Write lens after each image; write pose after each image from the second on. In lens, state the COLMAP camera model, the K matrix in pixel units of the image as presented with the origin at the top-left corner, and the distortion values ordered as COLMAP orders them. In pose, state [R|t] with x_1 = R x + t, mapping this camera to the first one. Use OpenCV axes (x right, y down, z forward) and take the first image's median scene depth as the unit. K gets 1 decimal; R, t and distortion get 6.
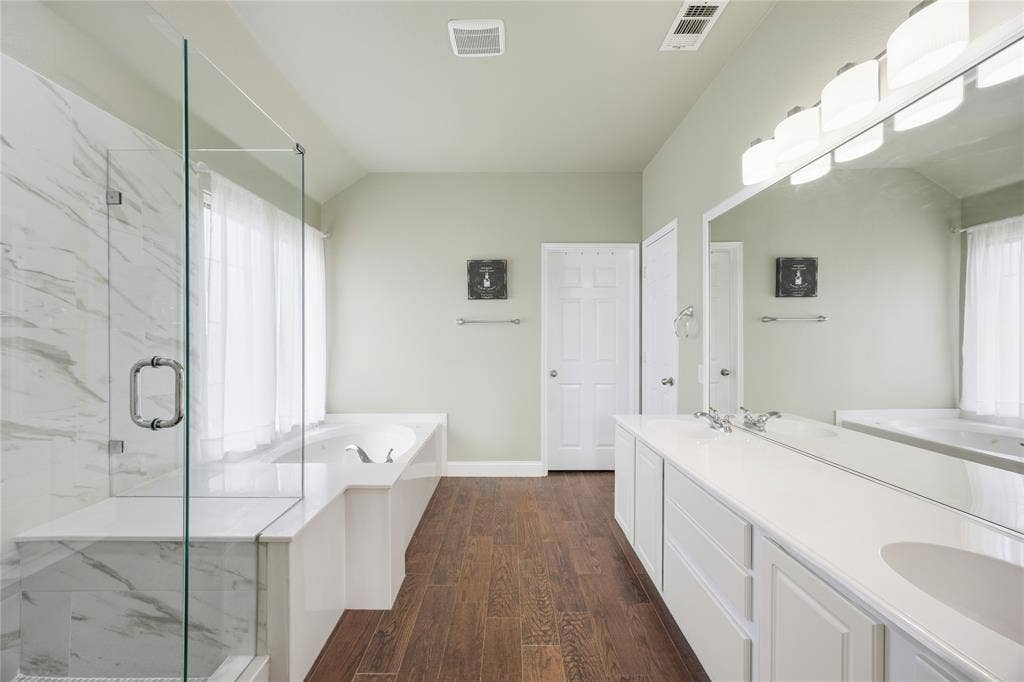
lens RADIAL K [[401.6, 0, 509.3], [0, 401.6, 340.2], [0, 0, 1]] dist [0.001318, 0.000262]
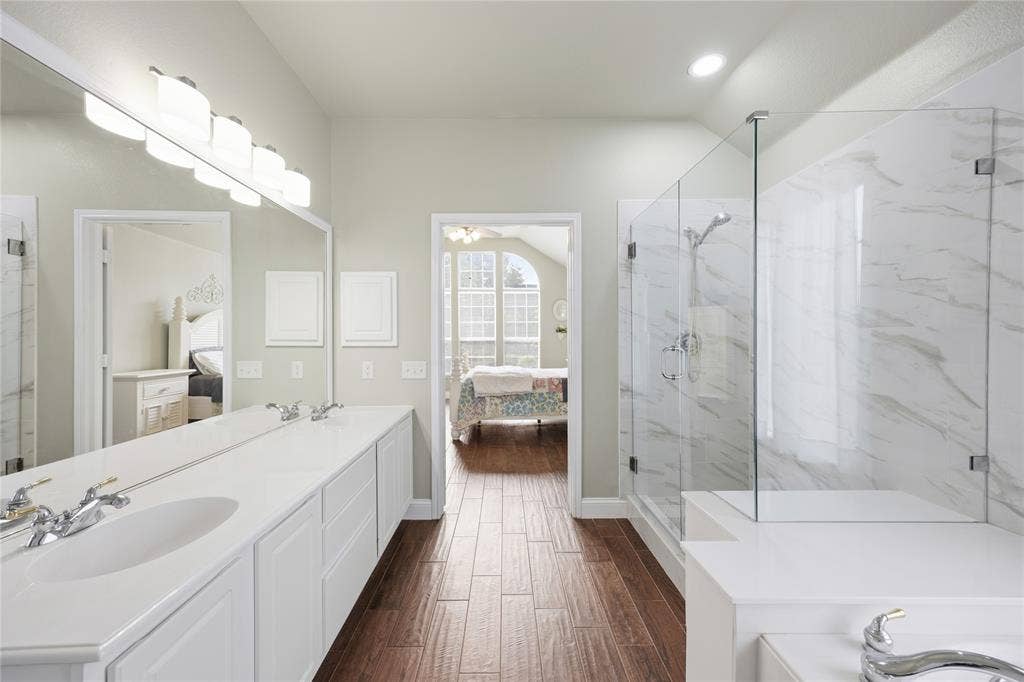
lens RADIAL K [[401.6, 0, 512.1], [0, 401.6, 339.3], [0, 0, 1]] dist [0.001318, 0.000262]
pose [[-0.999887, 0.003769, -0.014564, 0.013838], [0.003718, 0.999987, 0.003565, -0.001586], [0.014577, 0.003510, -0.999888, 1.975140]]
